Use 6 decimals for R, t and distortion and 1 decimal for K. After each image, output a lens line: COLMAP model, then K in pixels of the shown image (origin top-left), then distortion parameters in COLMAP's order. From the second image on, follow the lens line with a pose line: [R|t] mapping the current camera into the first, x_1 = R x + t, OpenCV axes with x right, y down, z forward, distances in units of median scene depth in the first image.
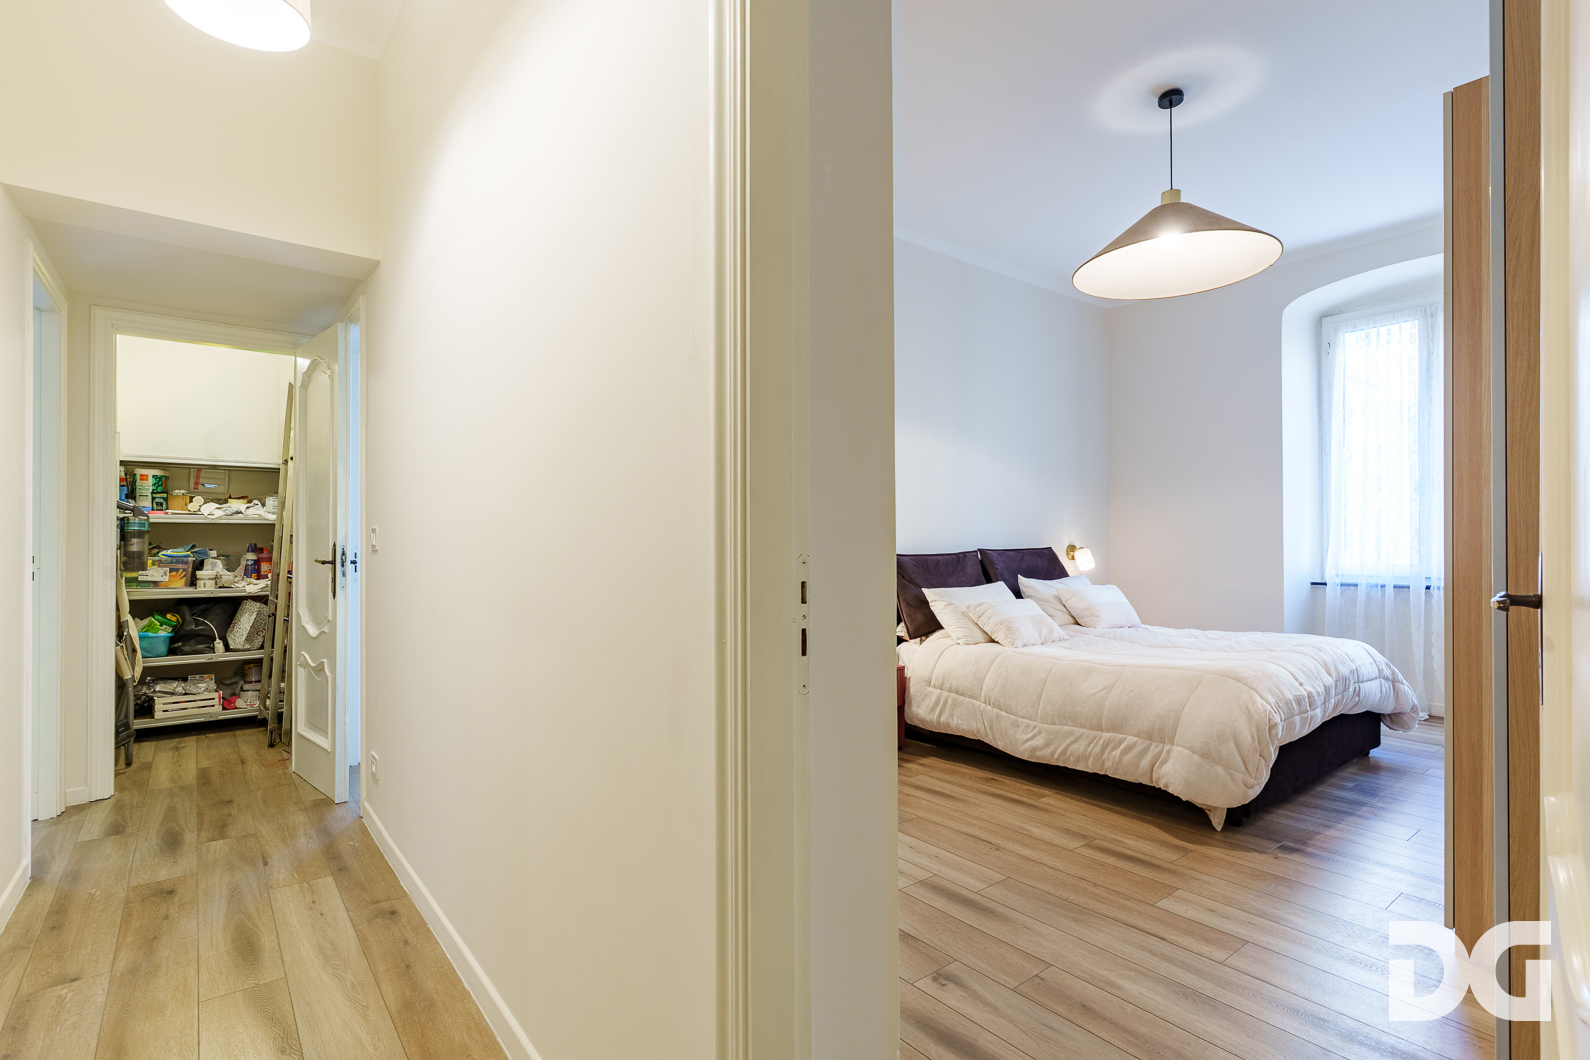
lens RADIAL K [[756.1, 0, 796.4], [0, 756.1, 533.9], [0, 0, 1]] dist [0.000564, -0.000055]
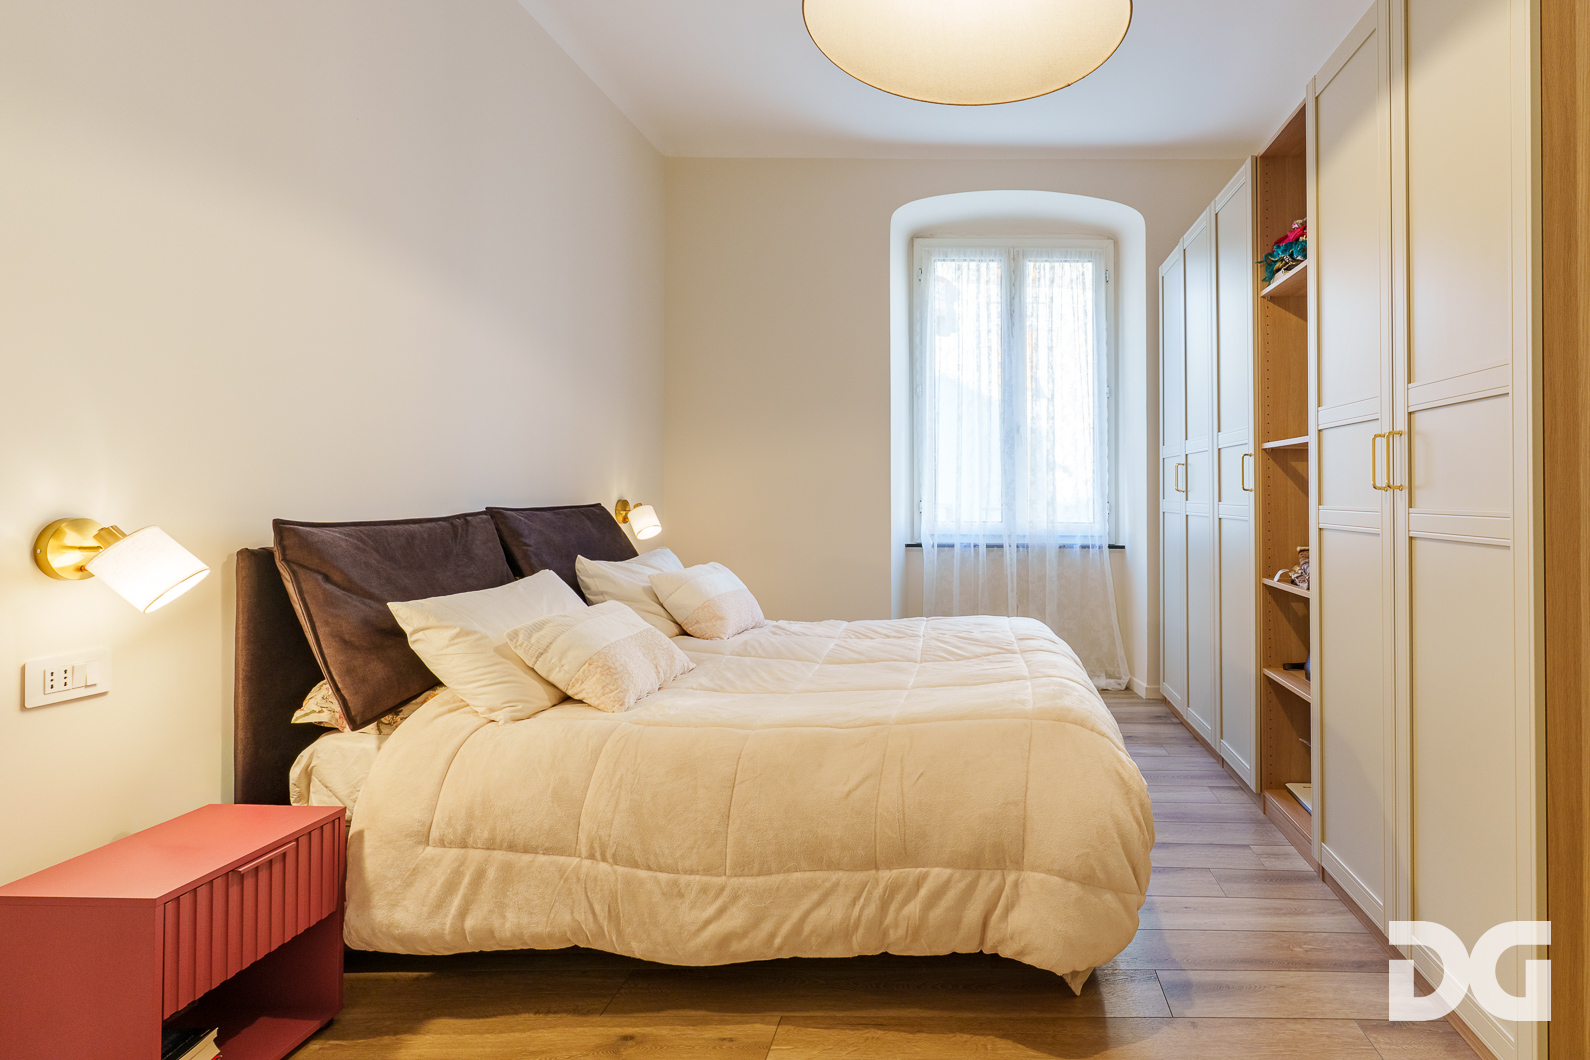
lens RADIAL K [[747.6, 0, 822.8], [0, 747.6, 486.5], [0, 0, 1]] dist [0.002644, 0.000092]
pose [[0.617841, 0.015724, 0.786146, -0.023468], [-0.015154, 0.999852, -0.008089, 0.012961], [-0.786157, -0.006916, 0.617988, 1.028826]]
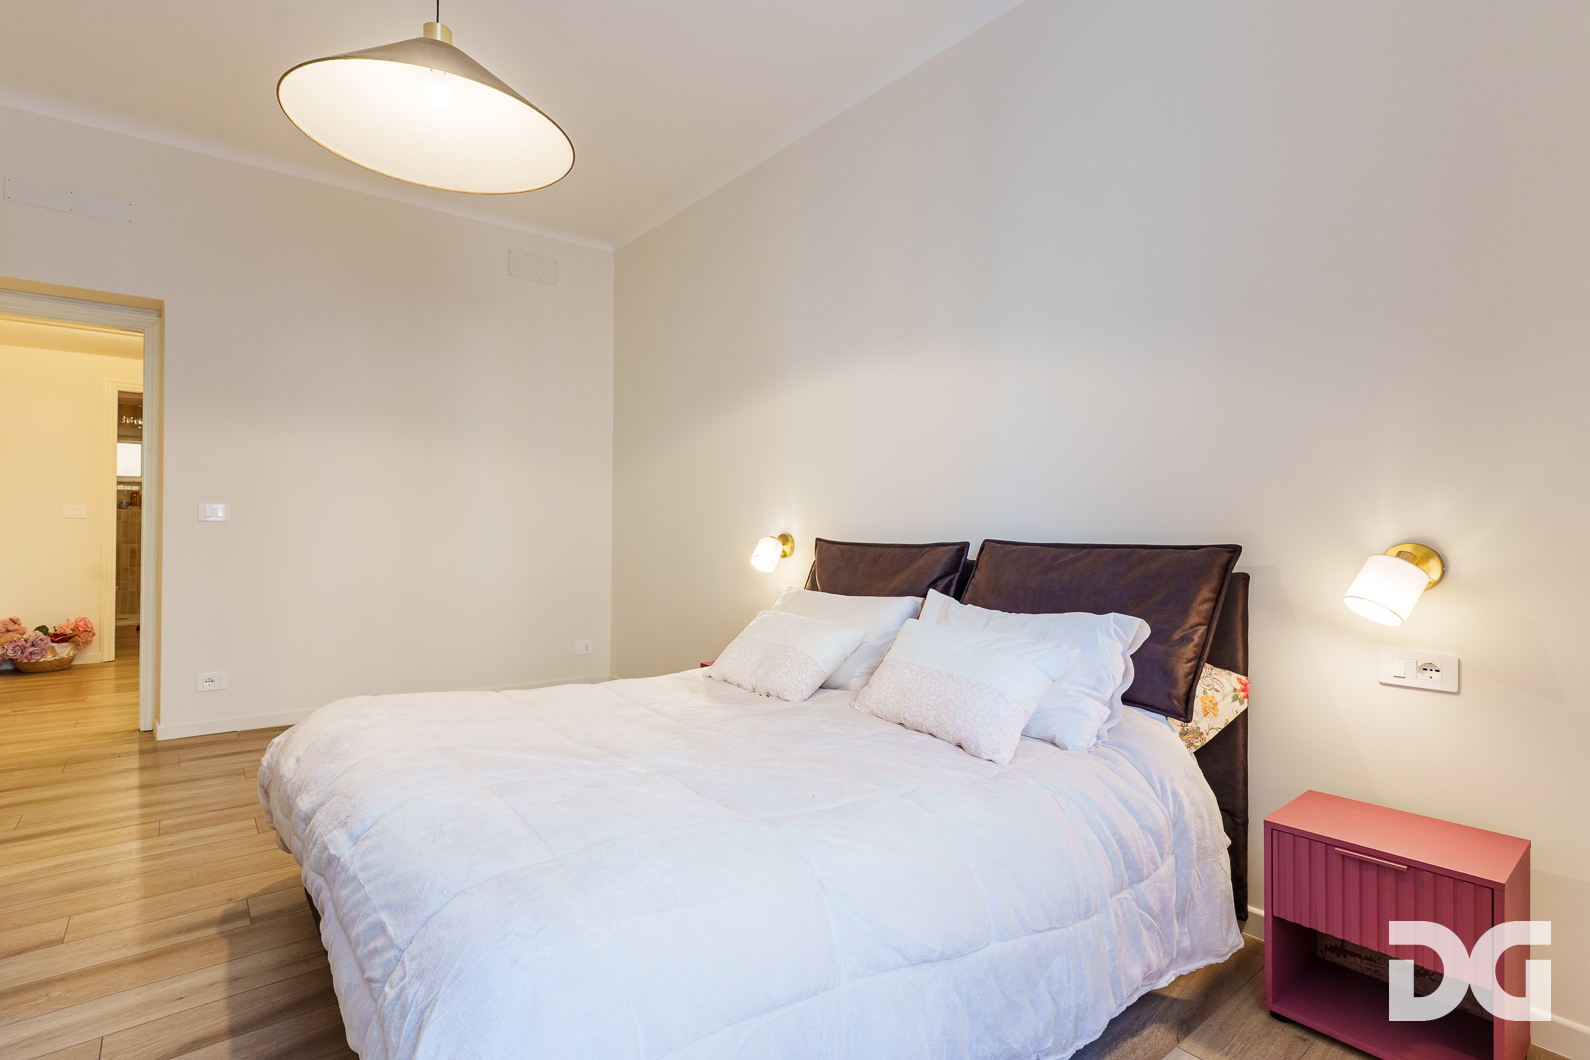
lens RADIAL K [[740.7, 0, 788.2], [0, 740.7, 532.6], [0, 0, 1]] dist [0.002755, 0.000980]
pose [[-0.000616, -0.002559, -0.999997, 1.760312], [0.005368, 0.999982, -0.002562, 0.025111], [0.999985, -0.005370, -0.000602, 1.950542]]
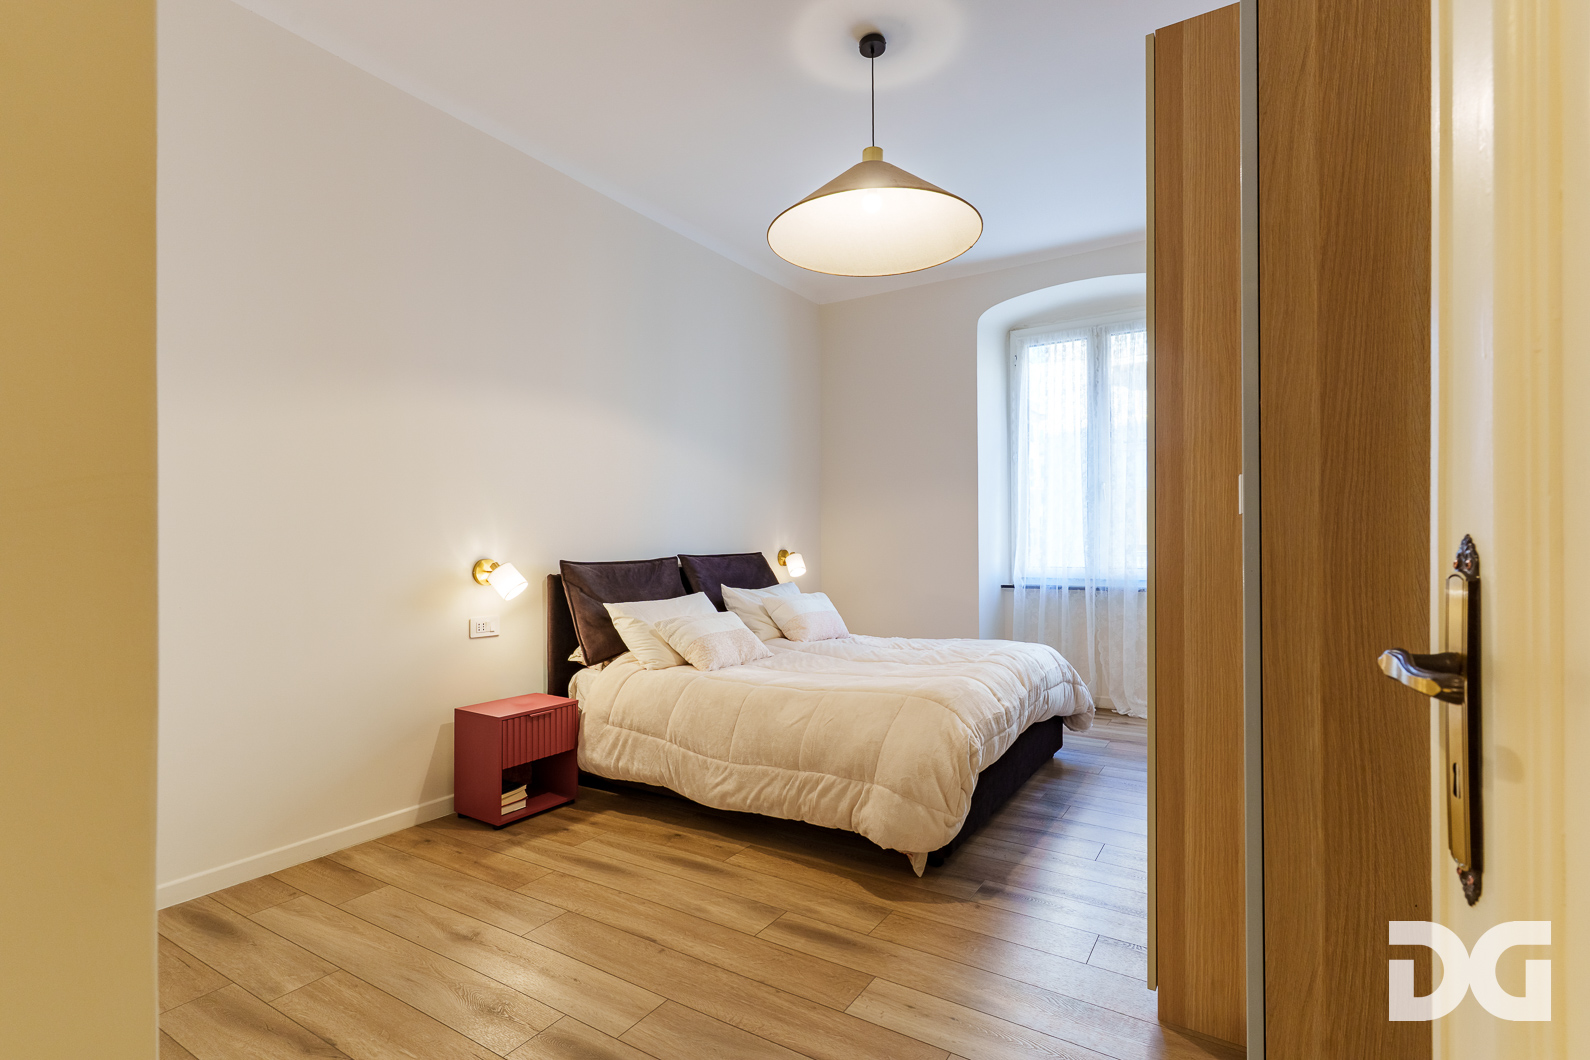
lens RADIAL K [[754.7, 0, 792.3], [0, 754.7, 531.6], [0, 0, 1]] dist [0.002117, 0.000936]
pose [[0.943853, 0.005156, 0.330326, 0.166580], [-0.002320, 0.999957, -0.008979, 0.001331], [-0.330358, 0.007708, 0.943824, 0.286824]]
